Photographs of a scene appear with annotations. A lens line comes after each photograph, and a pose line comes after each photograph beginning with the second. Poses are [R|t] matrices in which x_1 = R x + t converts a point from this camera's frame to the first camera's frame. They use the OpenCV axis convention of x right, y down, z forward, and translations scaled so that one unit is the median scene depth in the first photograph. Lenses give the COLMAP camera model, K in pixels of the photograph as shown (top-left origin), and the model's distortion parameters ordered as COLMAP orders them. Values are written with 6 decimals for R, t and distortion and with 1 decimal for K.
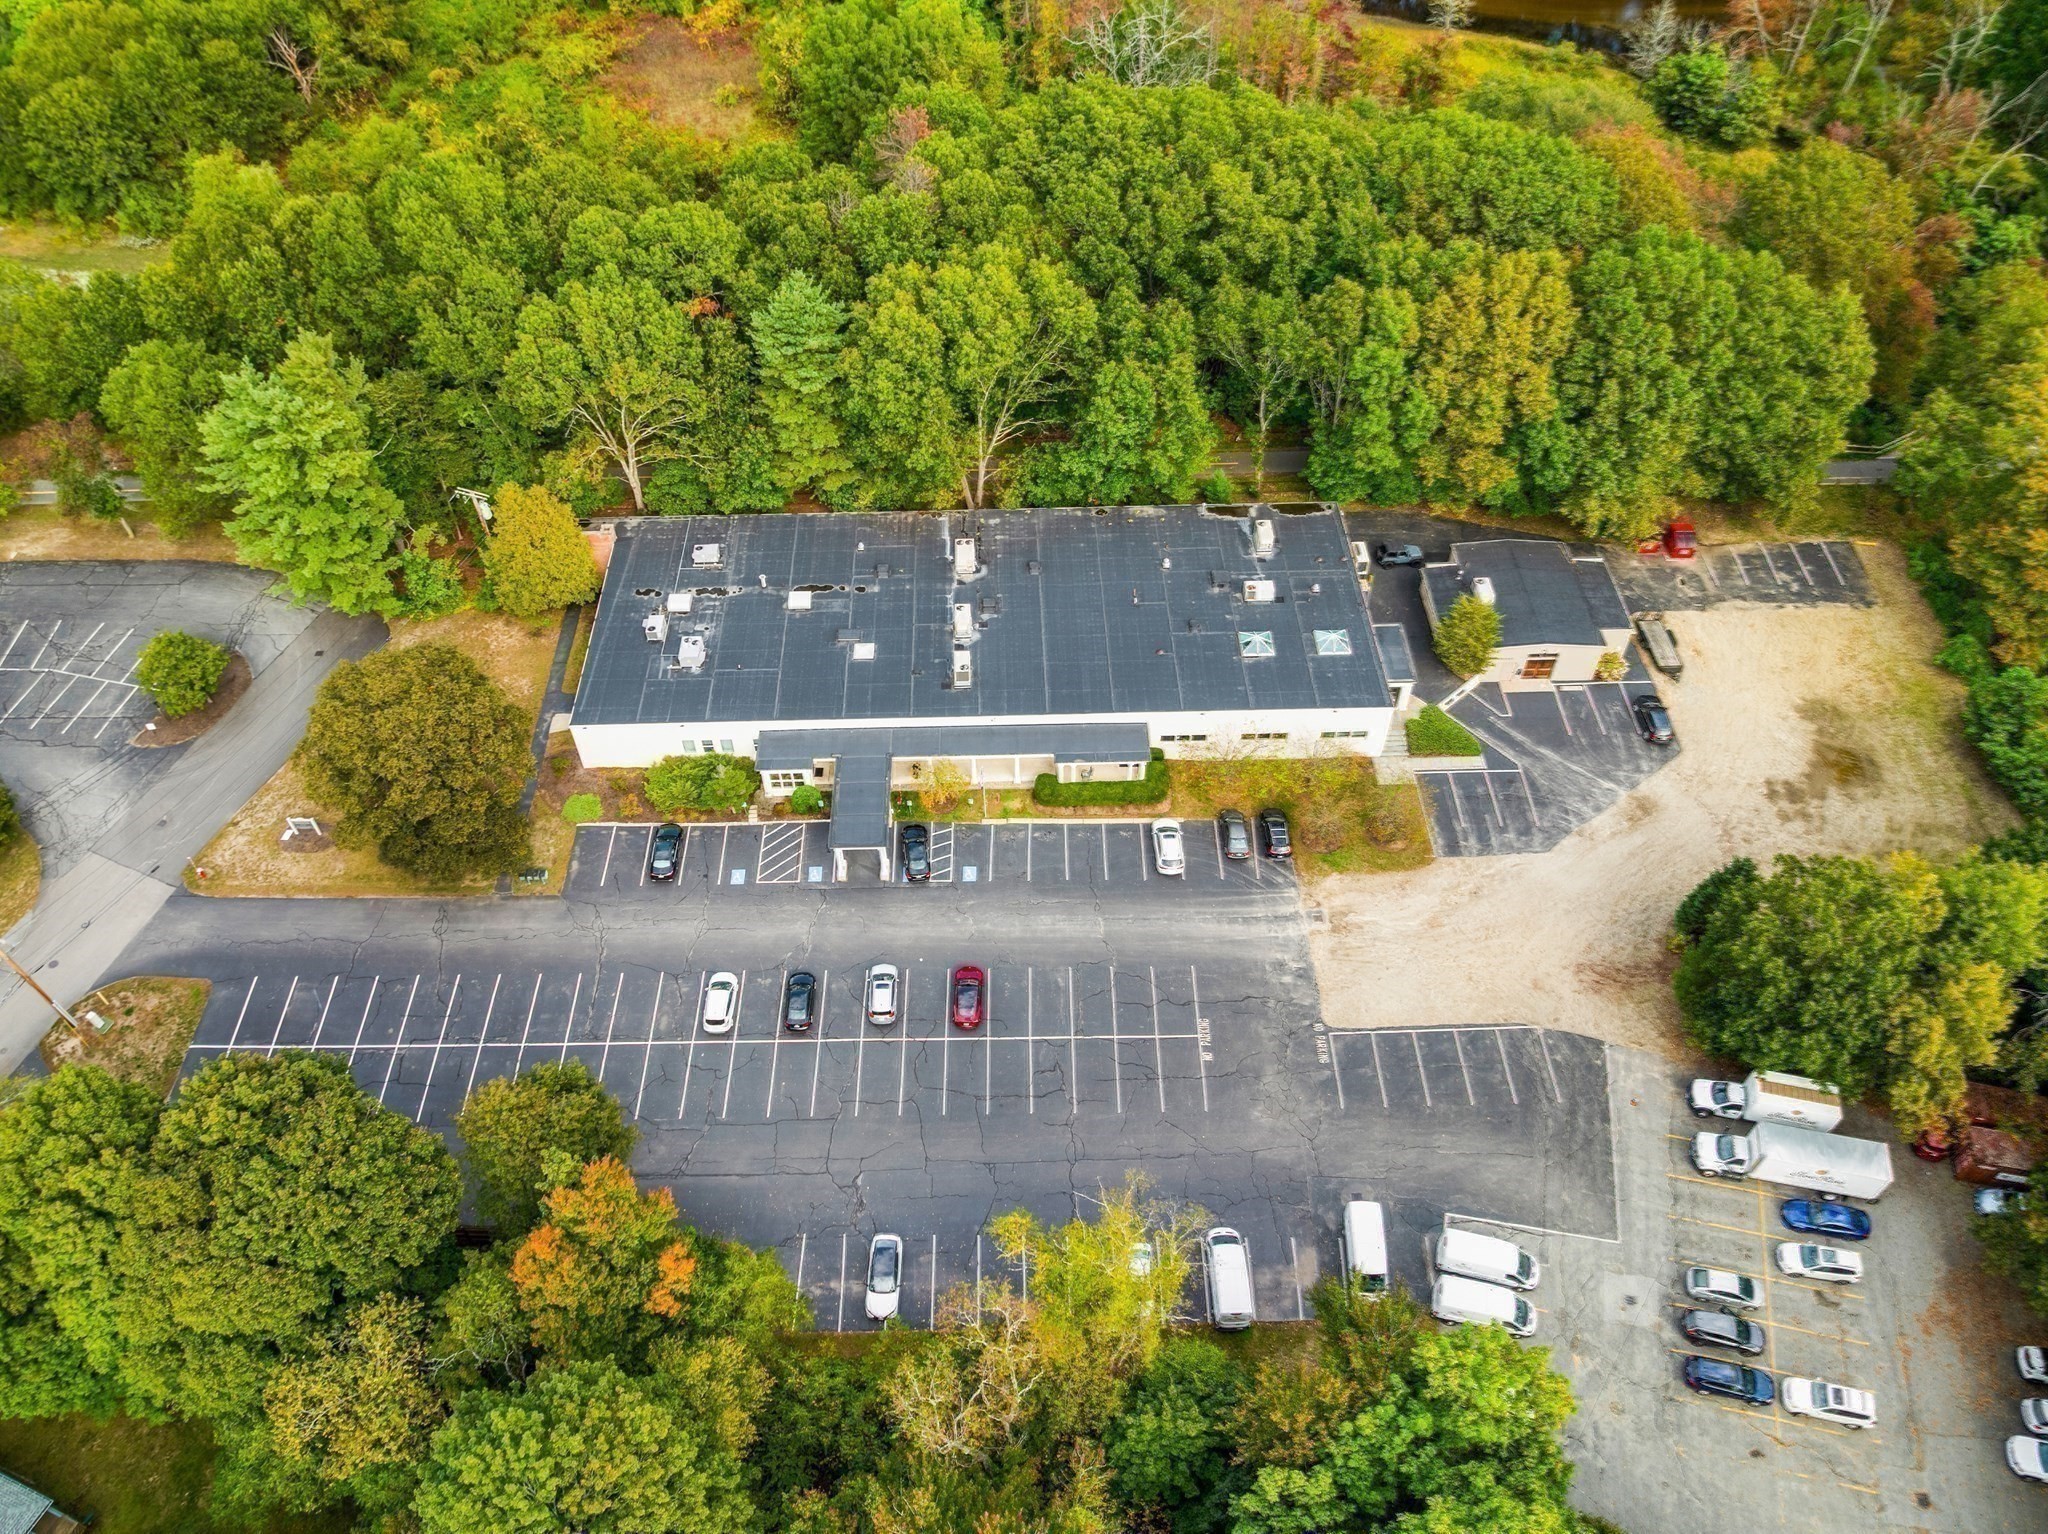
lens RADIAL K [[1472.6, 0, 1024.0], [0, 1472.6, 767.0], [0, 0, 1]] dist [-0.036962, 0.002929]
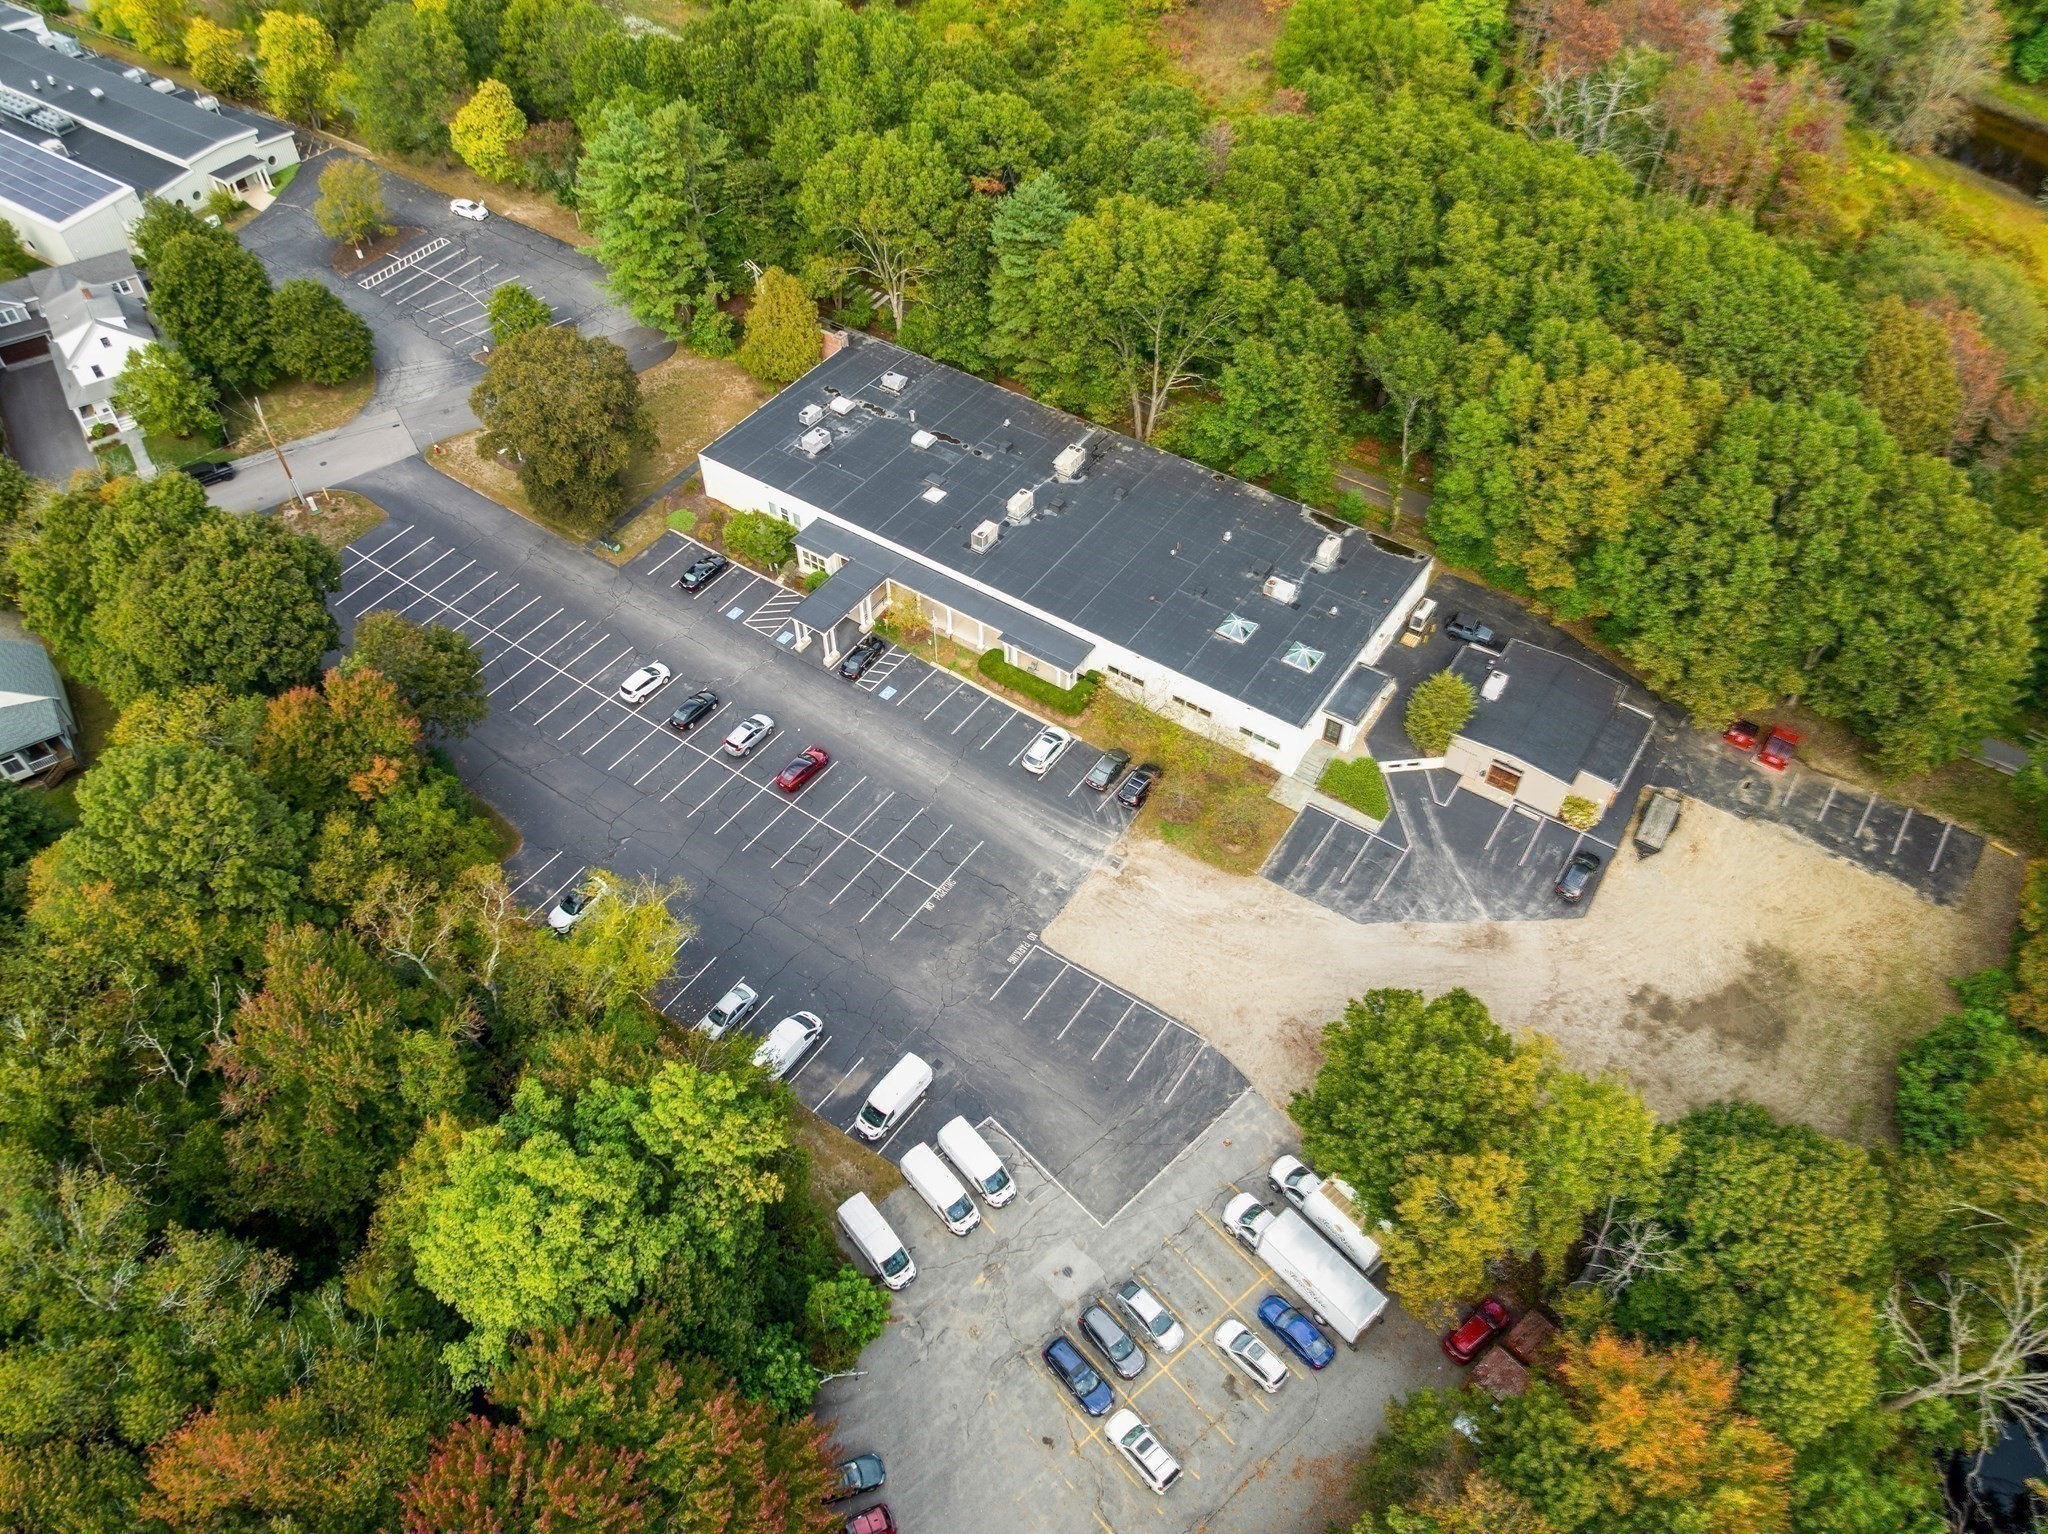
lens RADIAL K [[1447.8, 0, 1022.6], [0, 1447.8, 769.6], [0, 0, 1]] dist [-0.037725, 0.001747]
pose [[0.812751, 0.441188, -0.380511, 0.481651], [-0.441264, 0.892605, 0.092425, -0.022798], [0.380423, 0.092787, 0.920146, 0.015299]]
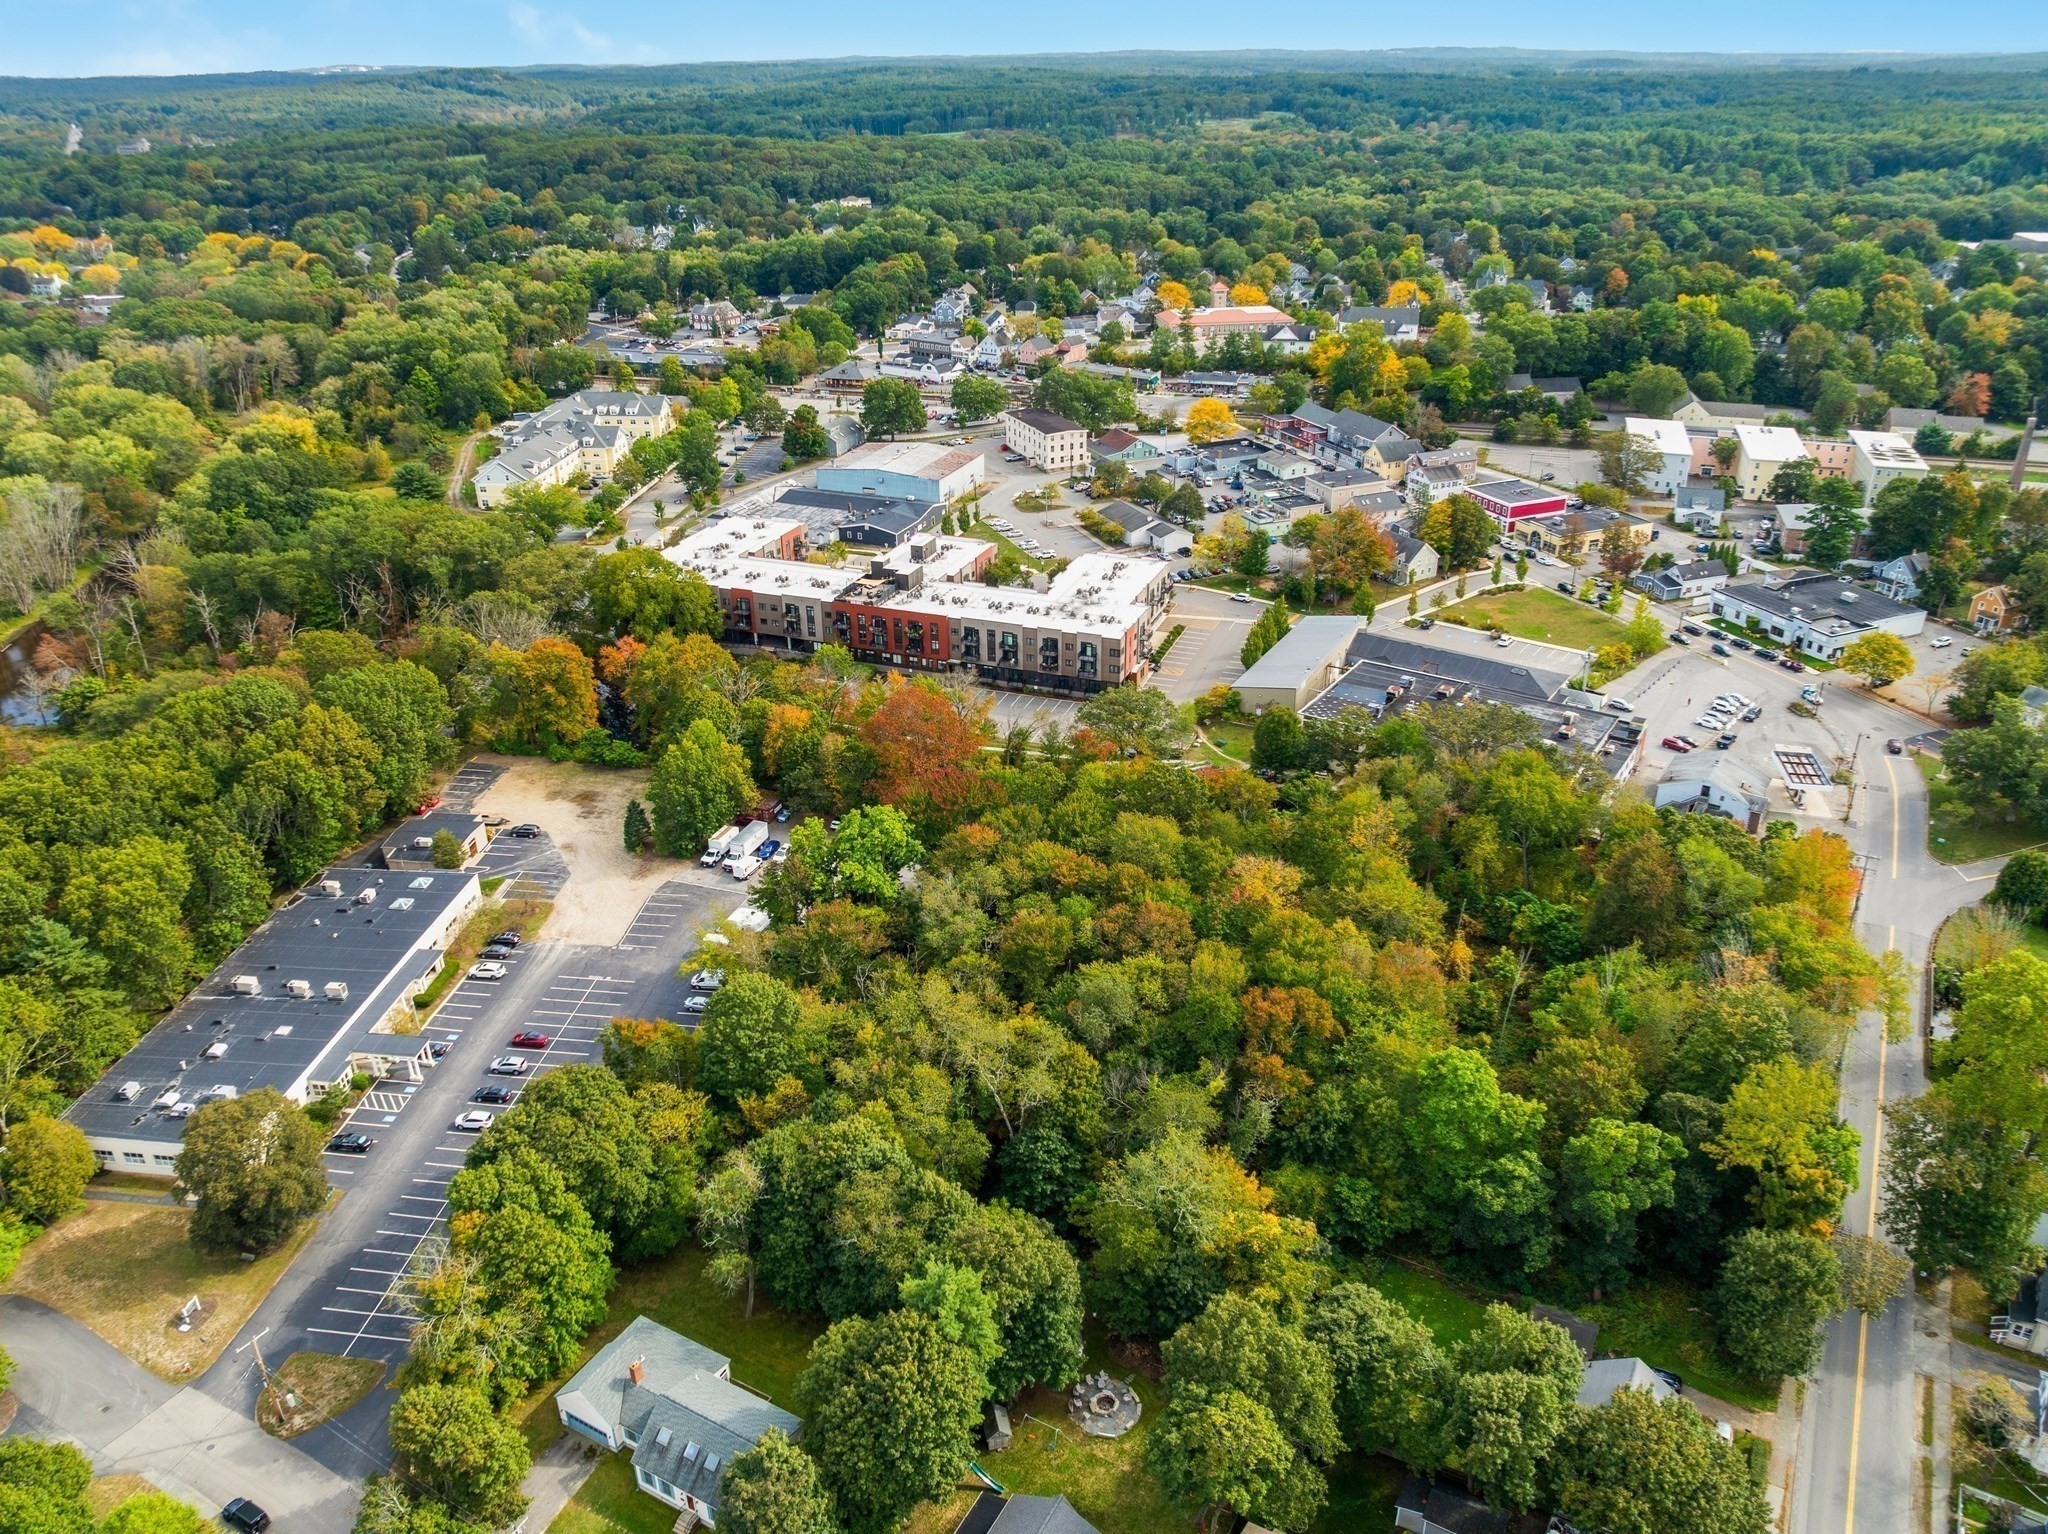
lens RADIAL K [[1472.6, 0, 1024.0], [0, 1472.6, 767.0], [0, 0, 1]] dist [-0.036962, 0.002929]
pose [[0.135826, -0.430026, 0.892541, -1.345861], [0.747683, 0.635563, 0.192432, 0.039337], [-0.650016, 0.641200, 0.407849, -0.381693]]
